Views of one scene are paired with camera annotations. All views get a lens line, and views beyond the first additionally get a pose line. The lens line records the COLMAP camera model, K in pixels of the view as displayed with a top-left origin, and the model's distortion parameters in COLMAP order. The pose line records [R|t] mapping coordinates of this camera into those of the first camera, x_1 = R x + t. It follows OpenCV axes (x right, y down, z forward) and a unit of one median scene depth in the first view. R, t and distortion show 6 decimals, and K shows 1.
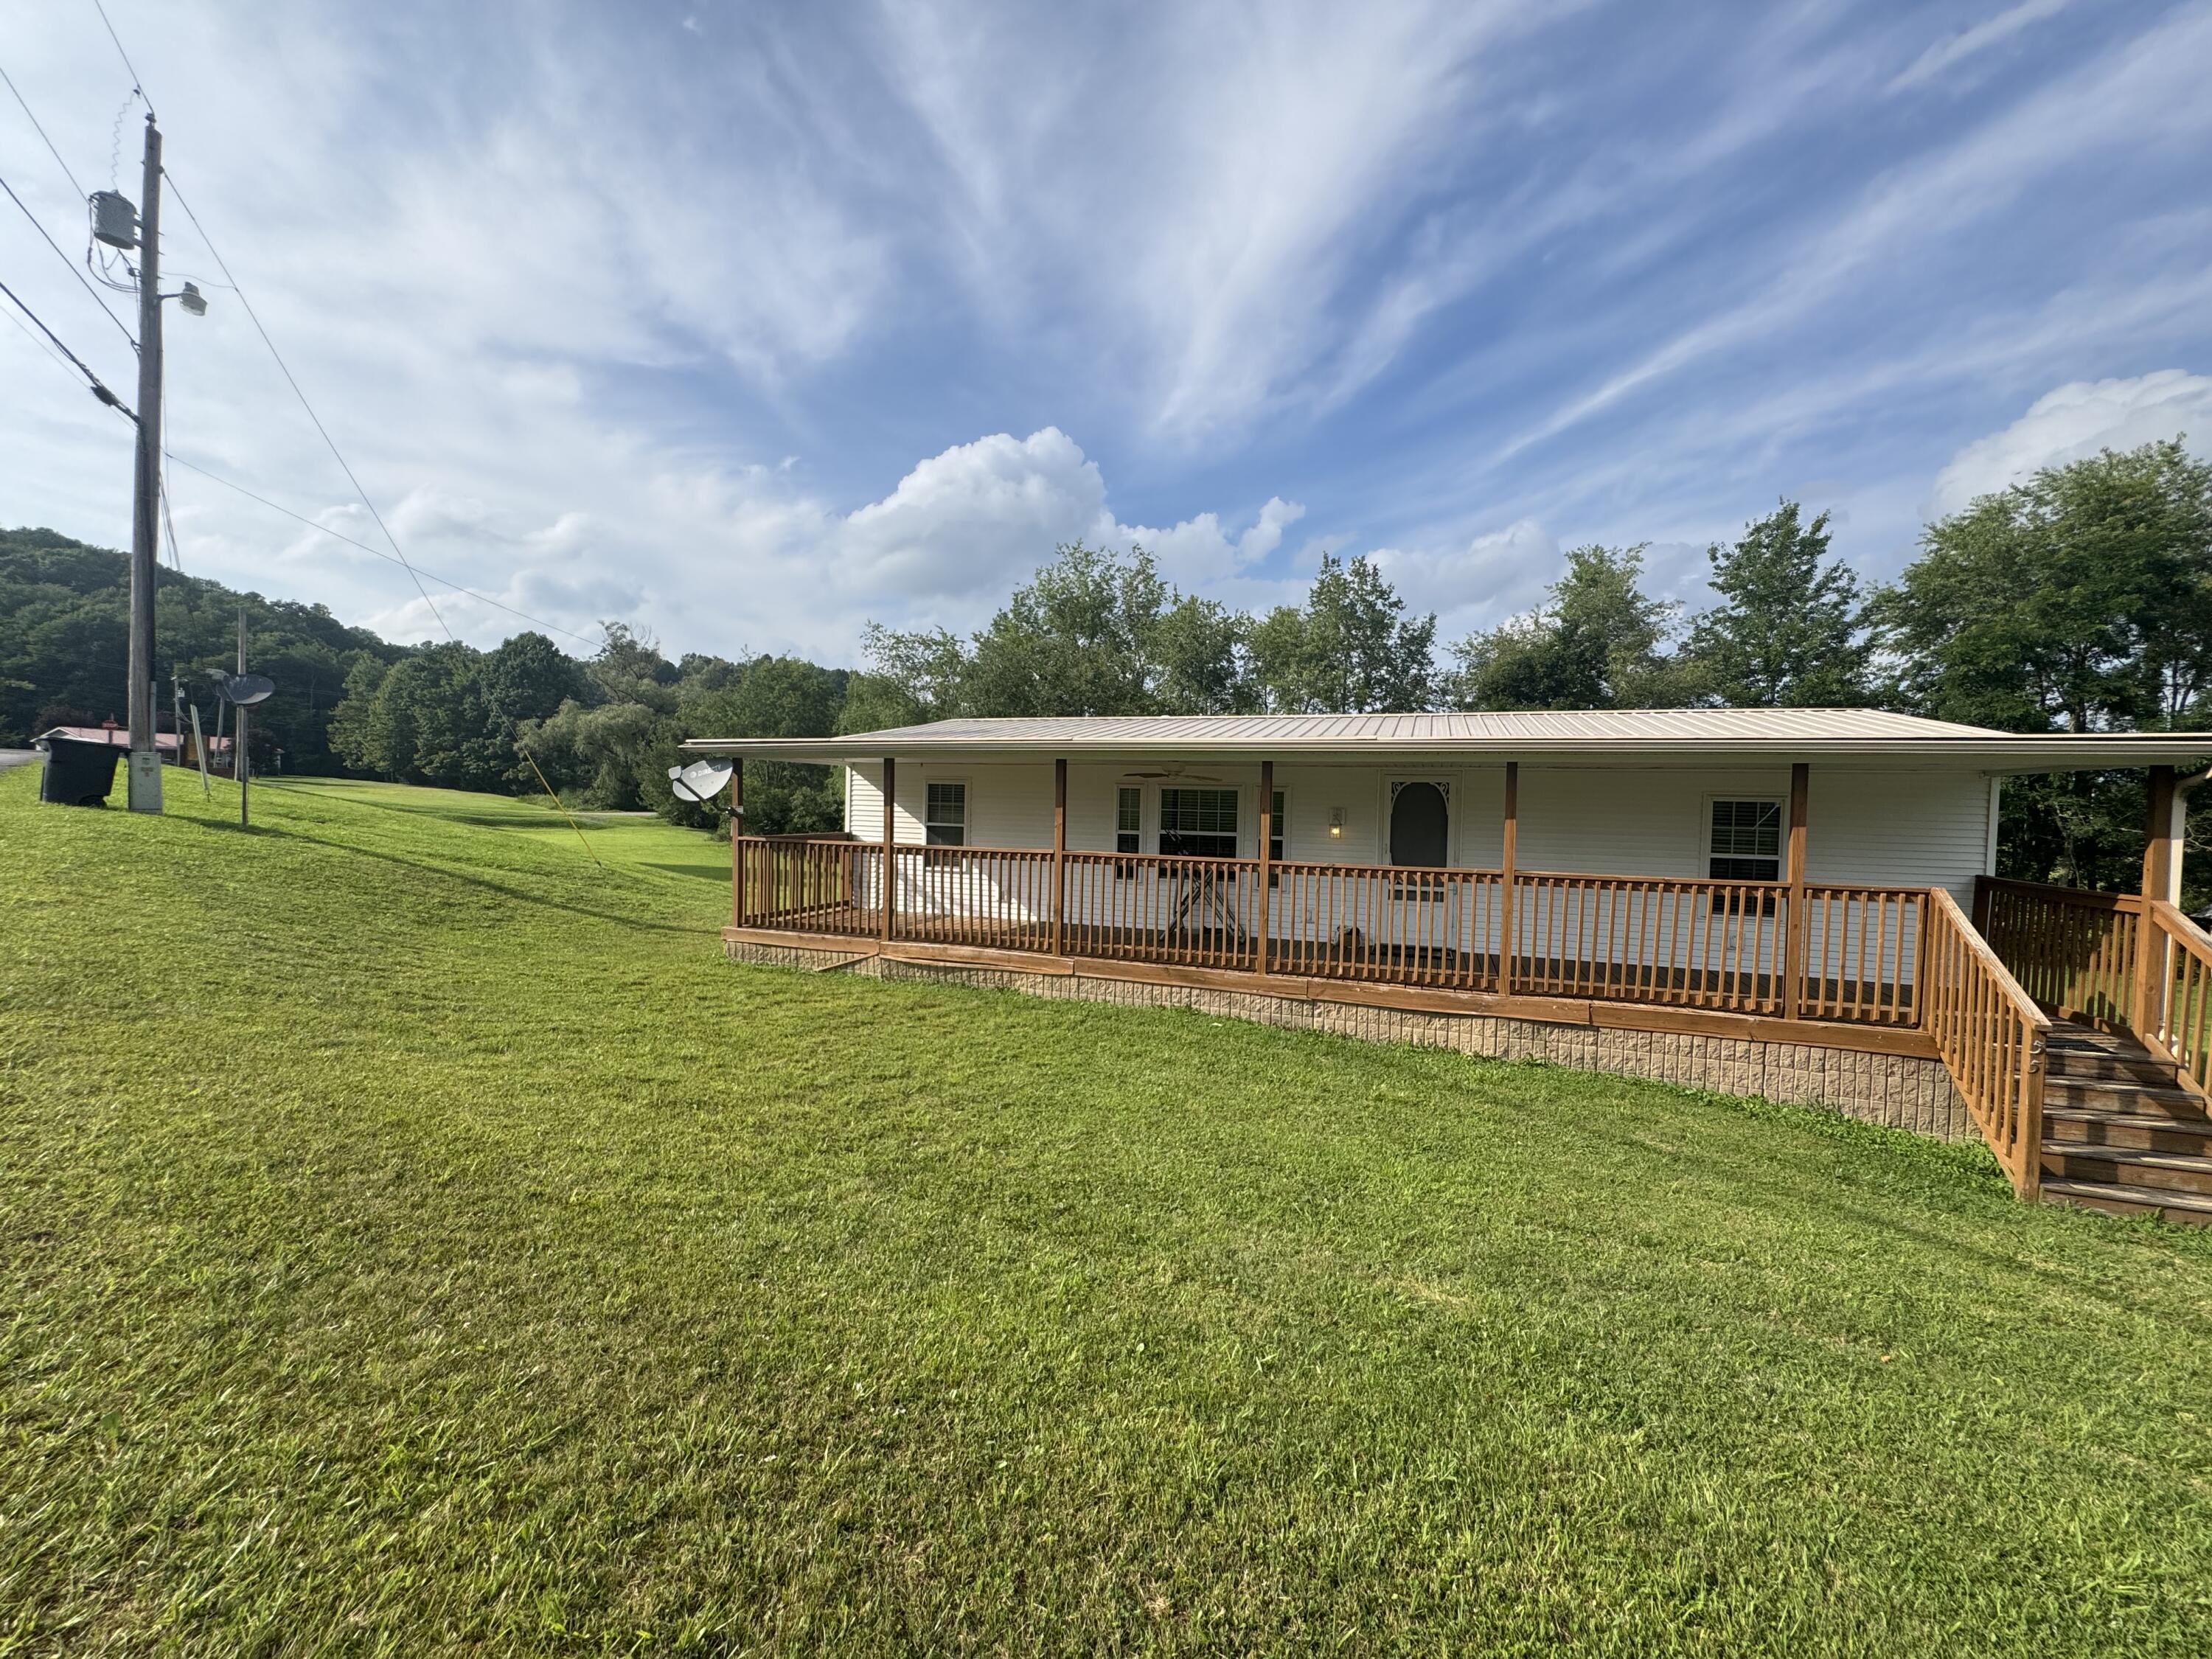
lens RADIAL K [[880.4, 0, 1071.3], [0, 880.4, 828.3], [0, 0, 1]] dist [-0.004390, 0.000776]
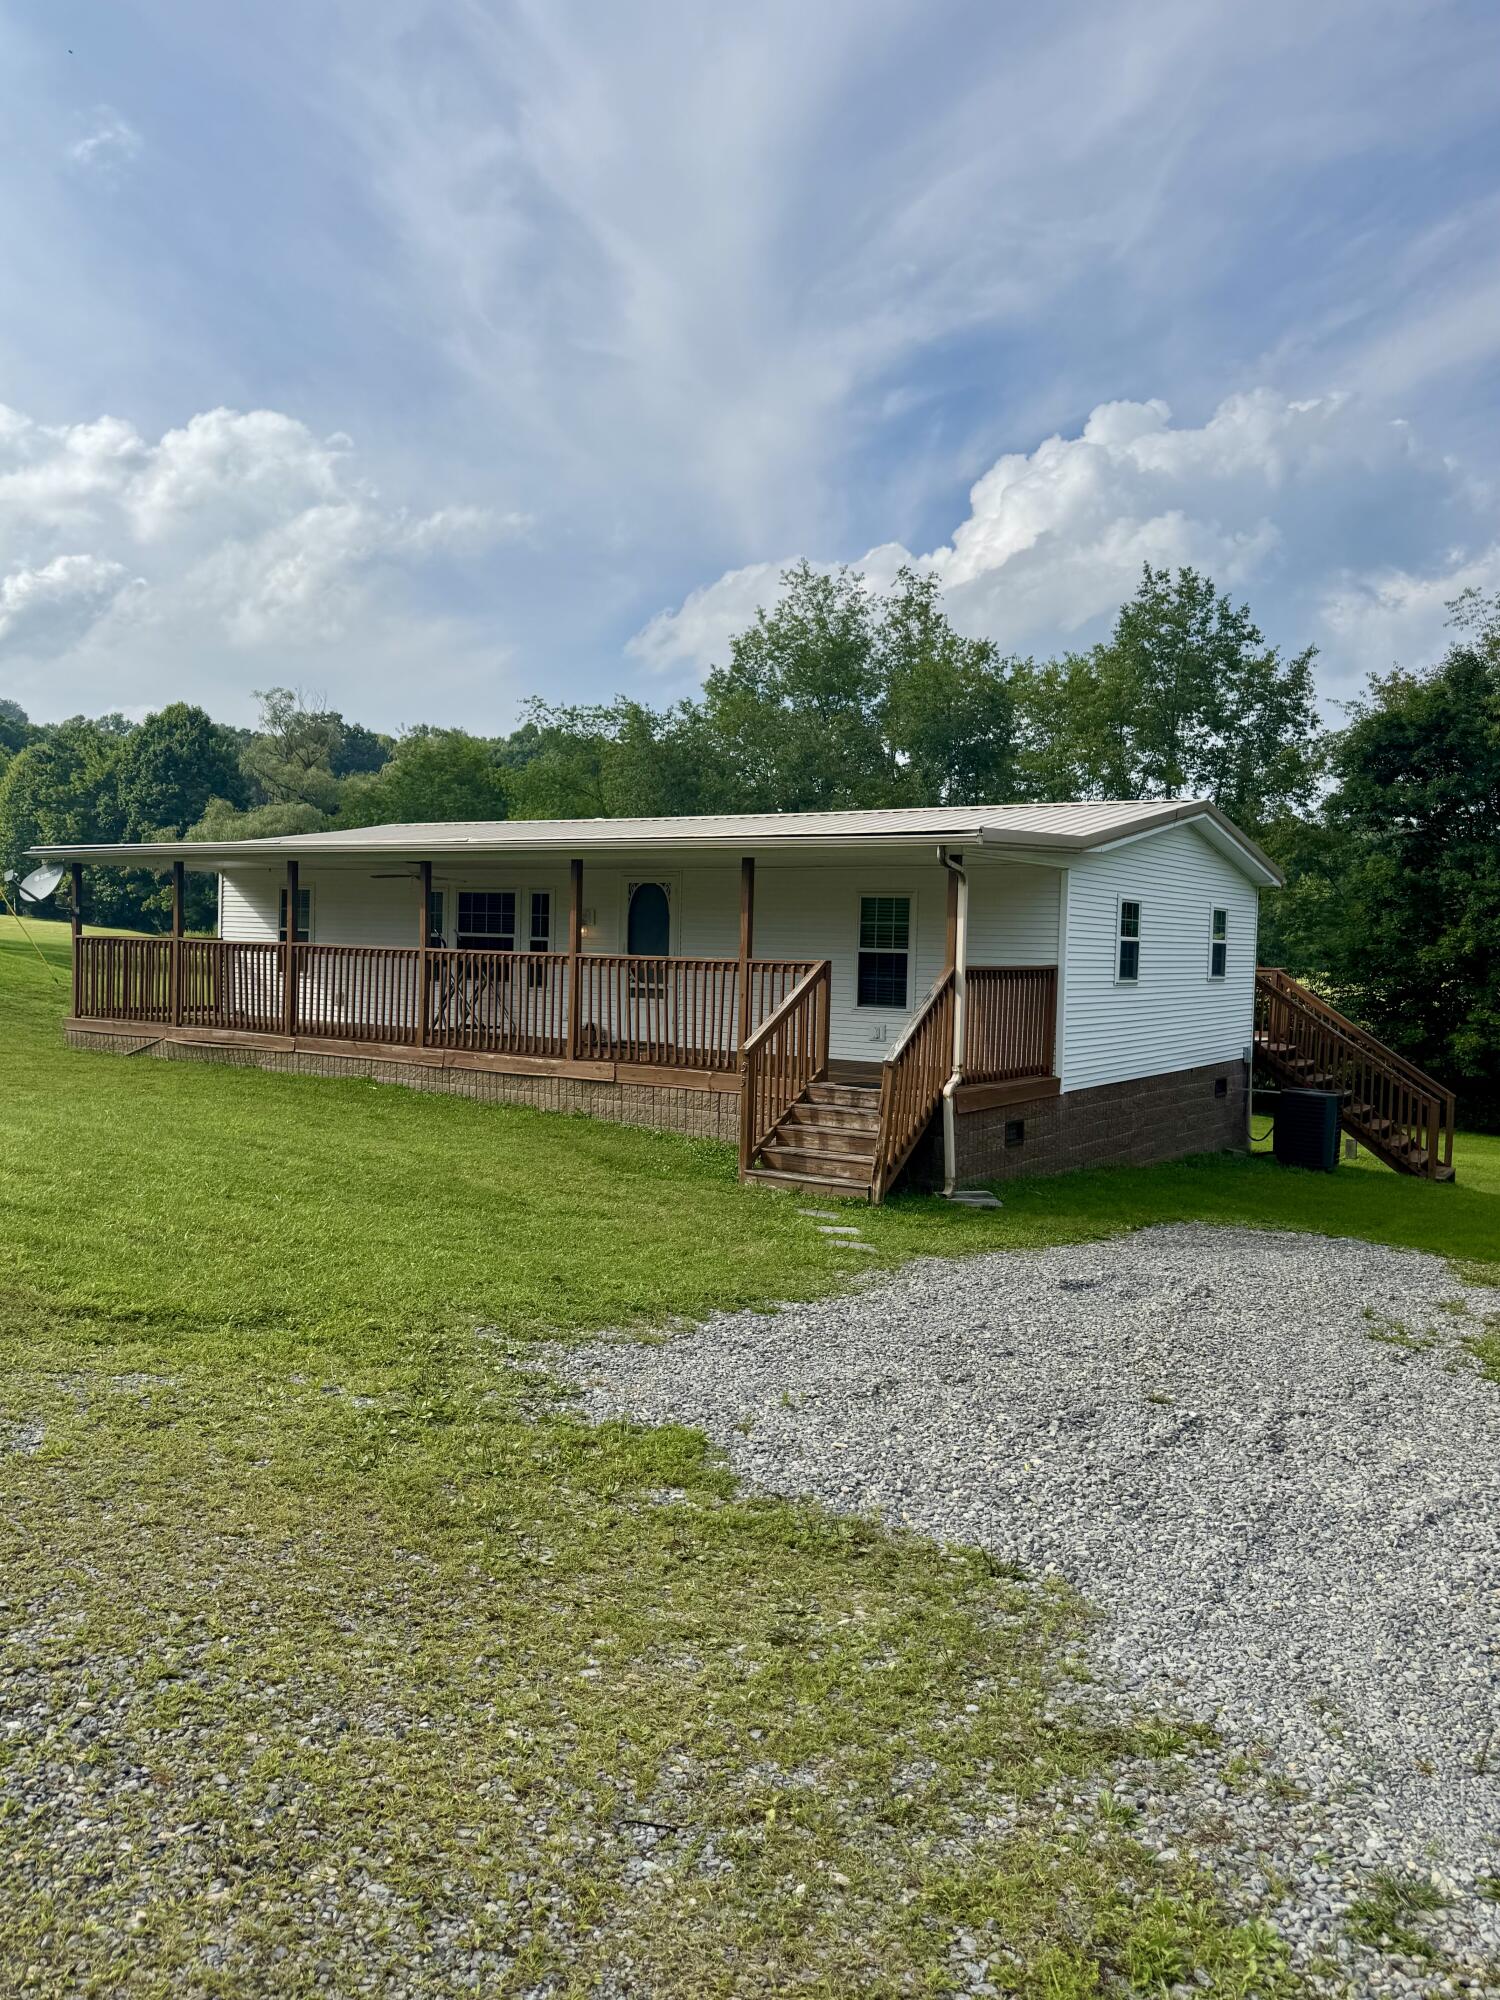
lens RADIAL K [[1467.0, 0, 748.9], [0, 1467.0, 997.0], [0, 0, 1]] dist [0.001768, -0.003490]
pose [[0.976895, 0.010760, -0.213447, 0.203221], [-0.010793, 0.999941, 0.001015, 0.018888], [0.213446, 0.001312, 0.976954, -0.144916]]
